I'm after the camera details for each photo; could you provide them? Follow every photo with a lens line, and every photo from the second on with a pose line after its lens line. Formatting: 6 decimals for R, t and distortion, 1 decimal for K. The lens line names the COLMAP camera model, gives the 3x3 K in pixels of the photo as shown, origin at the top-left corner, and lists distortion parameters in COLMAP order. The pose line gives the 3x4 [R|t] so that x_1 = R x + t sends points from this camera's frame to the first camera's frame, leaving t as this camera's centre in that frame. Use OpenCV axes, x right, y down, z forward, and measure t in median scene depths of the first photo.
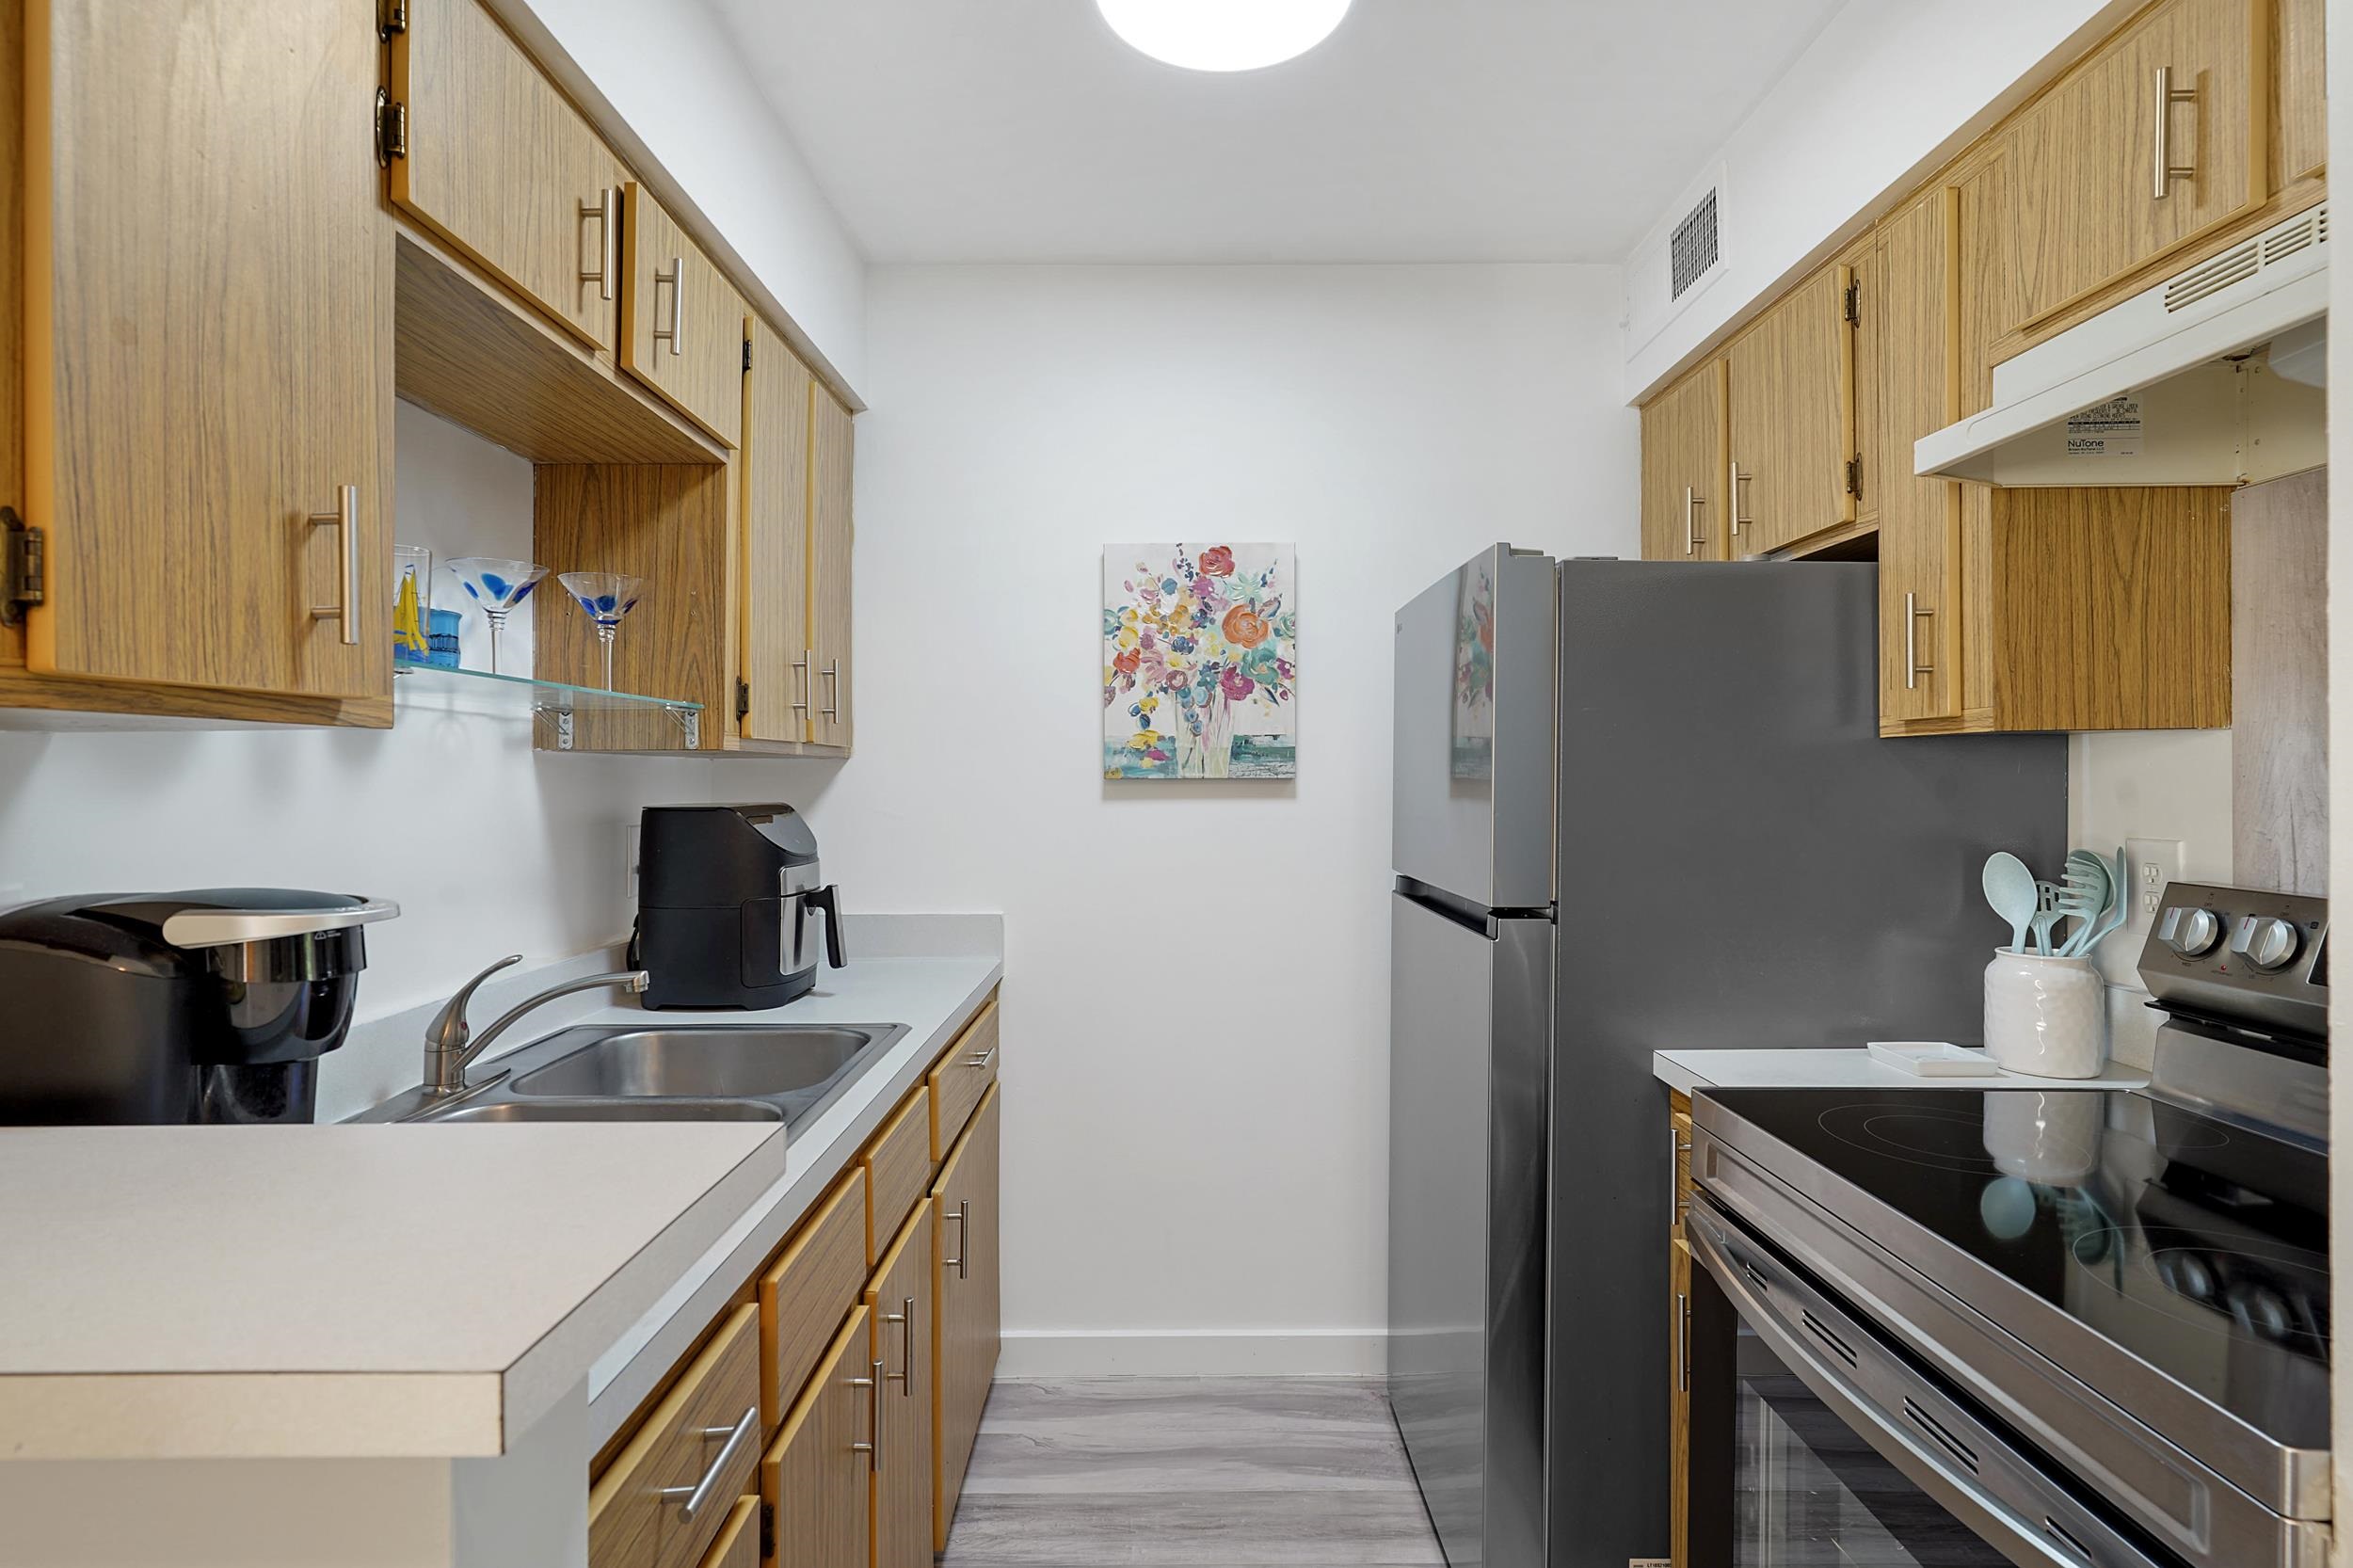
lens RADIAL K [[1143.2, 0, 1172.8], [0, 1143.2, 768.7], [0, 0, 1]] dist [-0.001787, 0.011148]
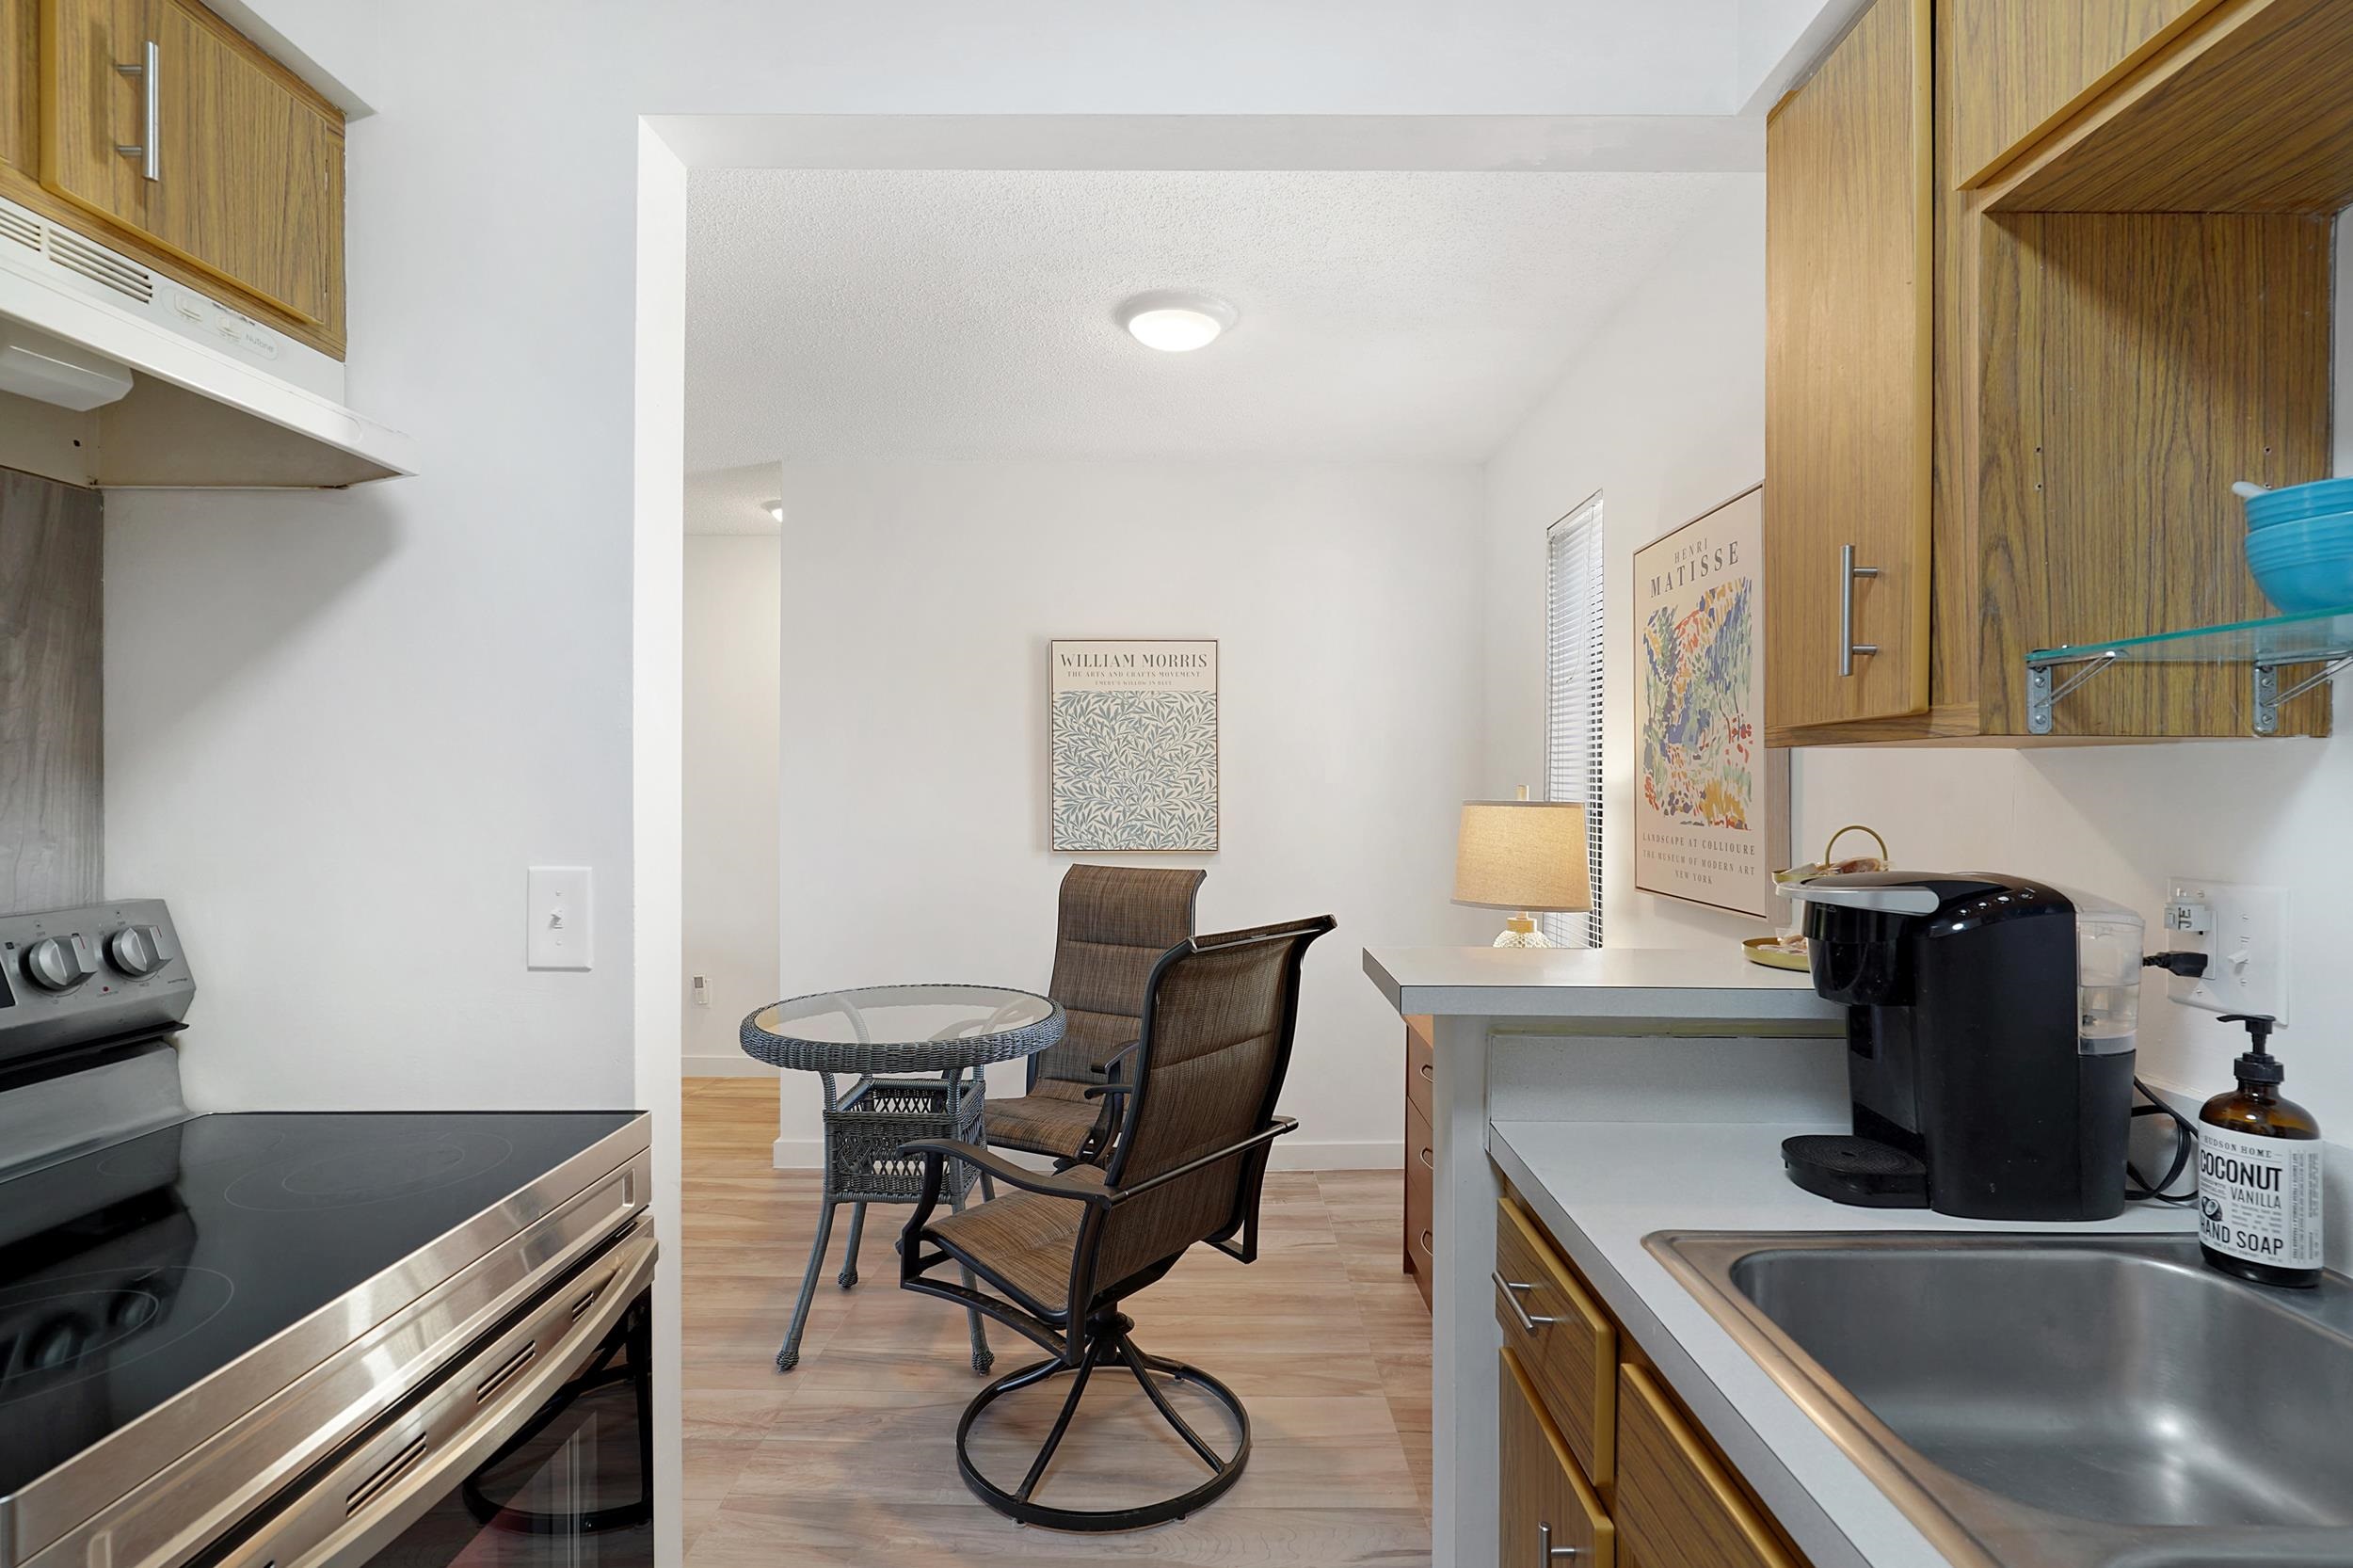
lens RADIAL K [[1132.7, 0, 1169.6], [0, 1132.7, 783.6], [0, 0, 1]] dist [-0.000484, 0.000368]
pose [[-0.999817, 0.001939, 0.019029, -0.010050], [0.001827, 0.999981, -0.005916, 0.004643], [-0.019040, -0.005881, -0.999801, 0.950033]]
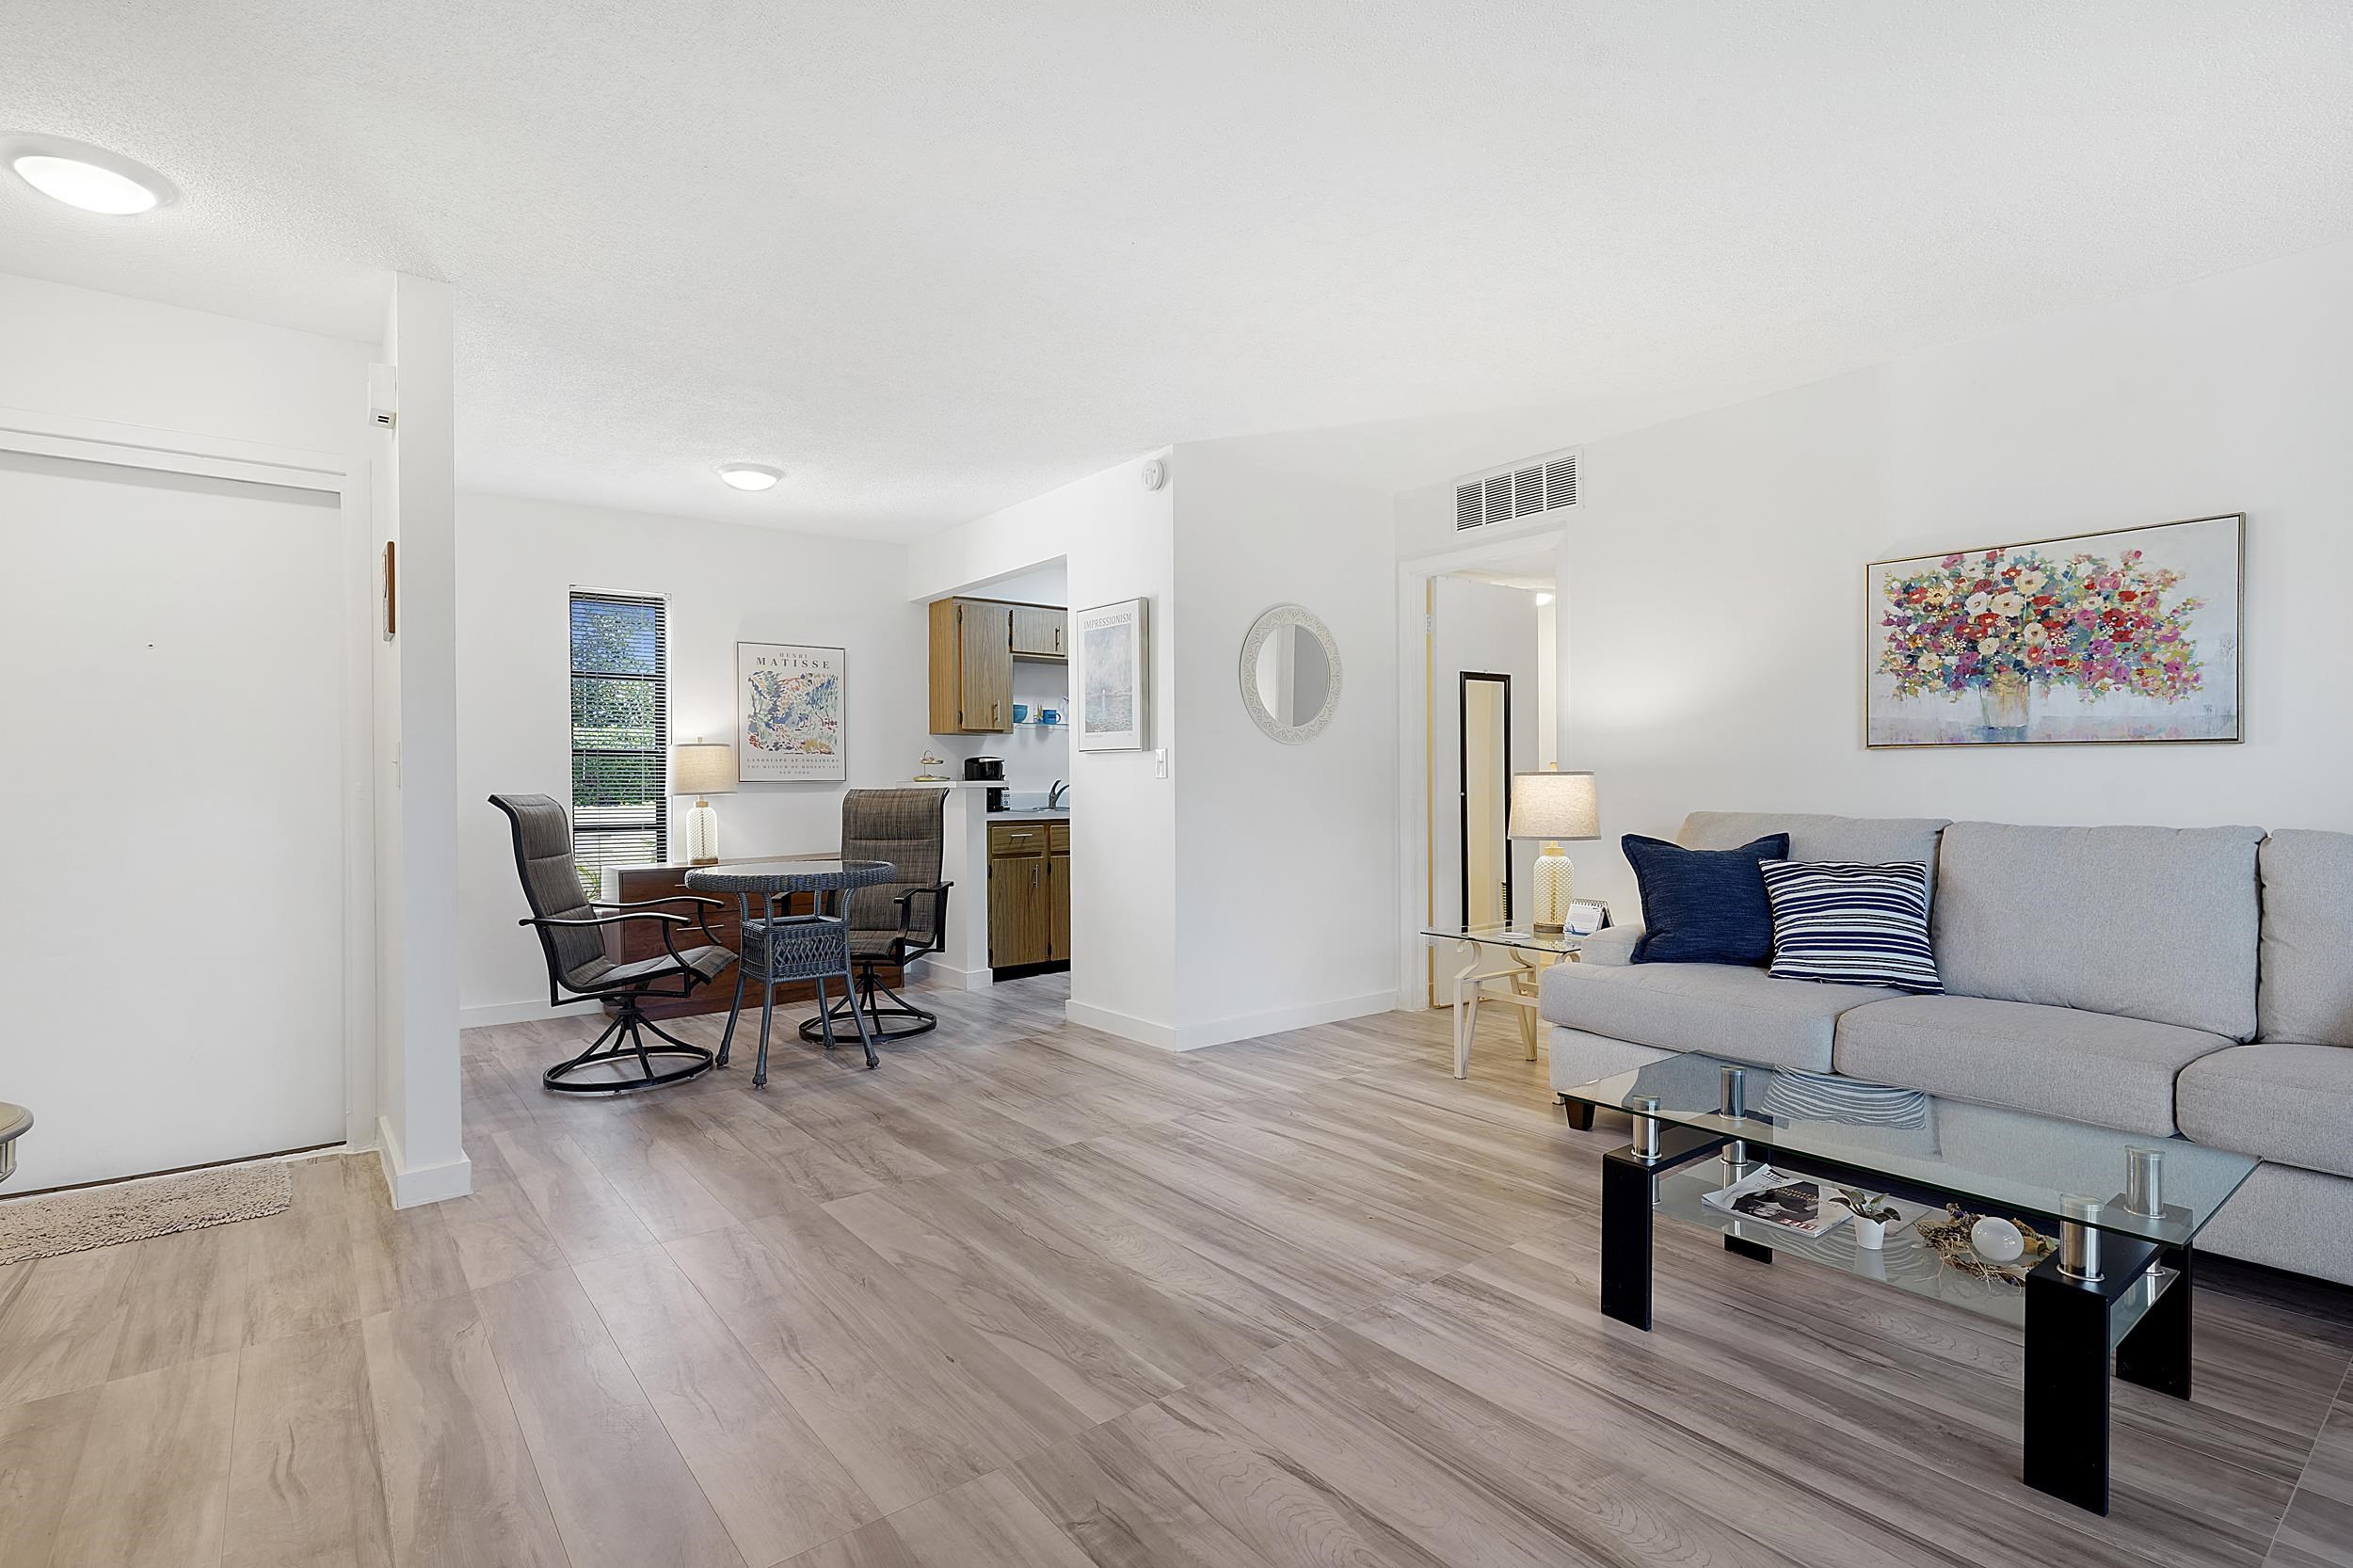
lens RADIAL K [[1132.7, 0, 1169.6], [0, 1132.7, 783.6], [0, 0, 1]] dist [-0.000484, 0.000368]
pose [[0.610075, 0.001663, -0.792342, 2.323805], [0.009032, 0.999918, 0.009053, 0.091915], [0.792292, -0.012680, 0.610010, -1.032827]]
